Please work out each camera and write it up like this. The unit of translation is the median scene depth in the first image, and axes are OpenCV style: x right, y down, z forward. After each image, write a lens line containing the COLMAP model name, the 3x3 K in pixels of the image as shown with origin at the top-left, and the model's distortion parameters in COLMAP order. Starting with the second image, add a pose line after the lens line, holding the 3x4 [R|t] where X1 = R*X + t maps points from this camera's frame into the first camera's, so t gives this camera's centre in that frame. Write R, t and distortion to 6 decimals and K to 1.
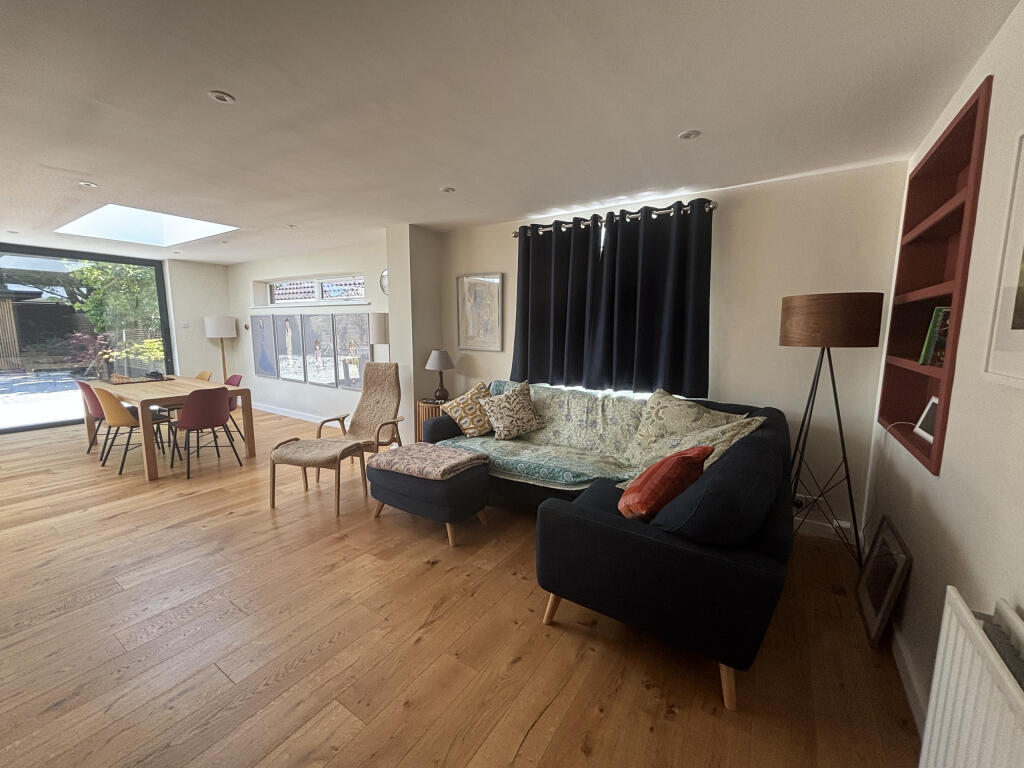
lens RADIAL K [[408.8, 0, 506.7], [0, 408.8, 385.3], [0, 0, 1]] dist [0.003870, -0.001320]
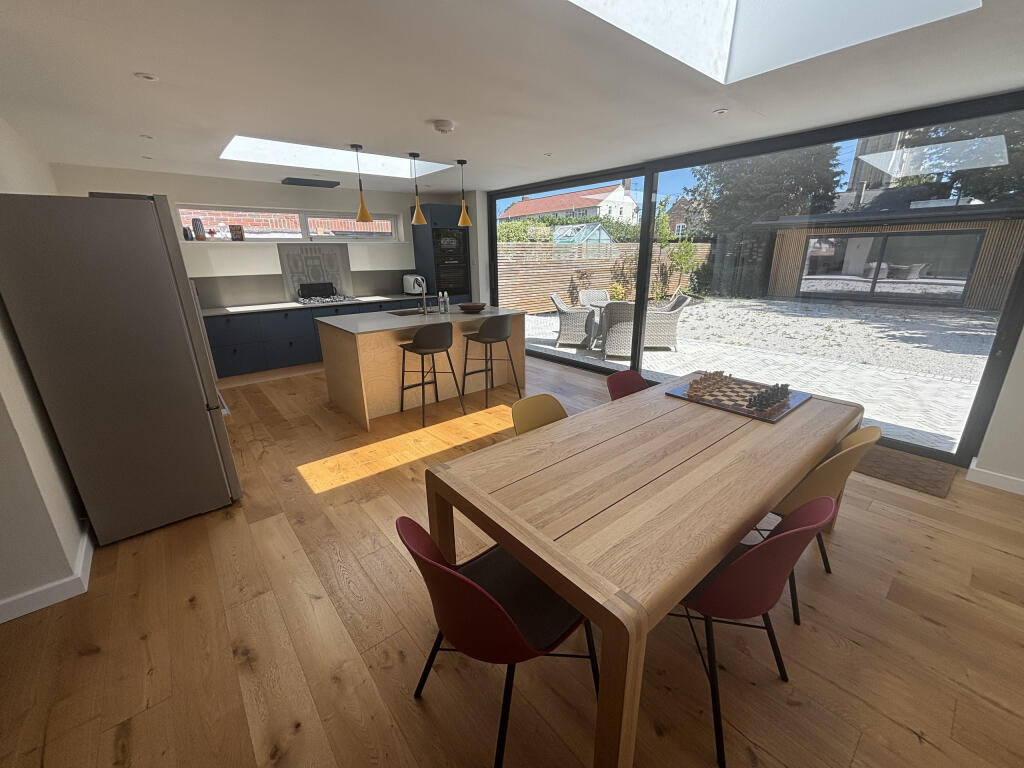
lens RADIAL K [[408.8, 0, 512.2], [0, 408.8, 383.8], [0, 0, 1]] dist [0.003870, -0.001320]
pose [[-0.284613, 0.285175, -0.915243, -0.293932], [-0.123220, 0.935927, 0.329937, -0.104444], [0.950690, 0.206680, -0.231238, 0.614311]]
